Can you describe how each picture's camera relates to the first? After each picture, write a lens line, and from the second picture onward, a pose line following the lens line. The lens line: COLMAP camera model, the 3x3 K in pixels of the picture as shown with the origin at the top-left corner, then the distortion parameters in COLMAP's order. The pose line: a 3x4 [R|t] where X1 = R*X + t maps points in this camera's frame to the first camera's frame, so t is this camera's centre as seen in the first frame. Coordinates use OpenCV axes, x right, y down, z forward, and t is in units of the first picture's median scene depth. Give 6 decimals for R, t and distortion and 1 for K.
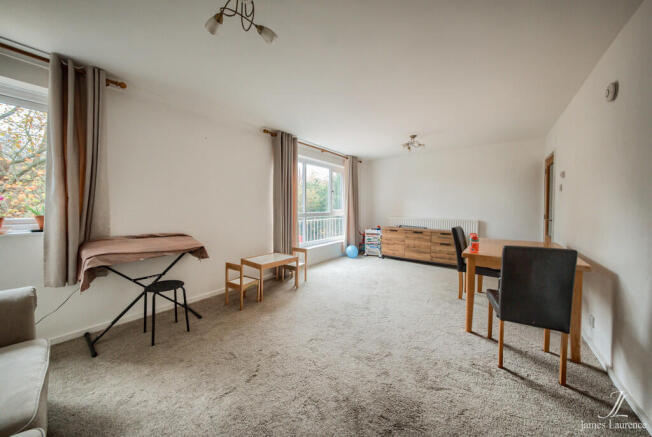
lens RADIAL K [[226.1, 0, 325.9], [0, 226.1, 209.2], [0, 0, 1]] dist [-0.000395, -0.000057]
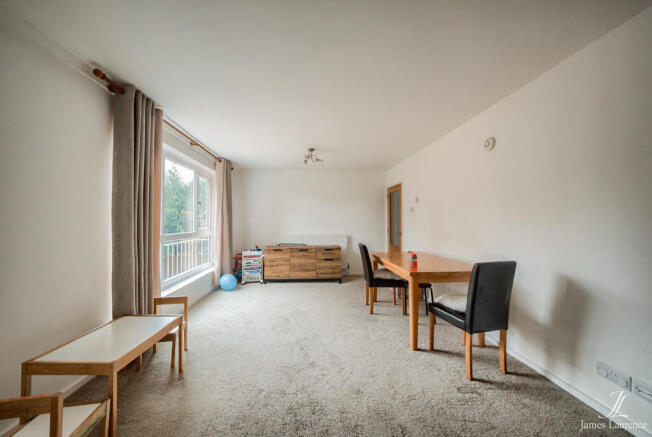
lens RADIAL K [[221.1, 0, 326.0], [0, 221.1, 218.5], [0, 0, 1]] dist [-0.010099, 0.000012]
pose [[0.754229, 0.005968, 0.656585, -0.147792], [0.010062, 0.999736, -0.020645, -0.012820], [-0.656535, 0.022178, 0.753970, 0.237935]]
